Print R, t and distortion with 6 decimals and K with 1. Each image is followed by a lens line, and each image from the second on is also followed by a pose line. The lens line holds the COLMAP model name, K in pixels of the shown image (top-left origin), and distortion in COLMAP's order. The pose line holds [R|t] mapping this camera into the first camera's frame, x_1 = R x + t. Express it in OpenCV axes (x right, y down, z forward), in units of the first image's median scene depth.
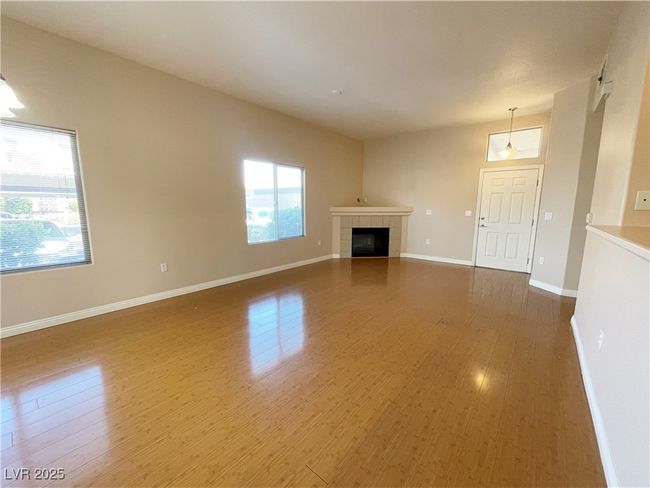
lens RADIAL K [[268.1, 0, 322.4], [0, 268.1, 244.7], [0, 0, 1]] dist [0.000033, 0.000213]
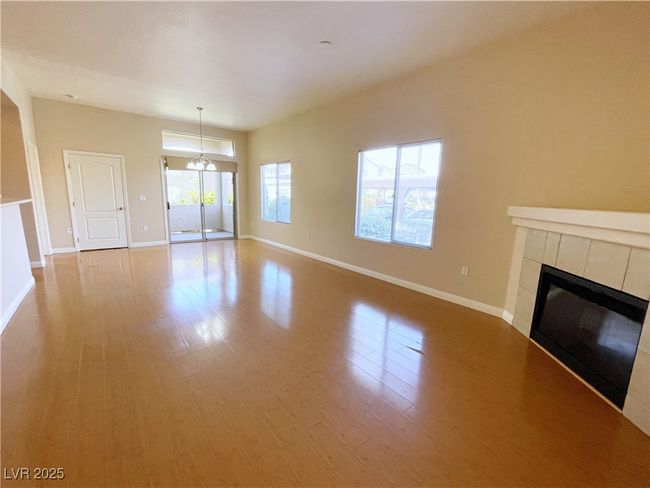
lens RADIAL K [[268.1, 0, 322.4], [0, 268.1, 244.7], [0, 0, 1]] dist [0.000033, 0.000213]
pose [[-0.178029, 0.168231, -0.969538, 0.671509], [-0.167772, 0.965662, 0.198365, -0.142387], [0.969618, 0.197976, -0.143691, 0.957265]]
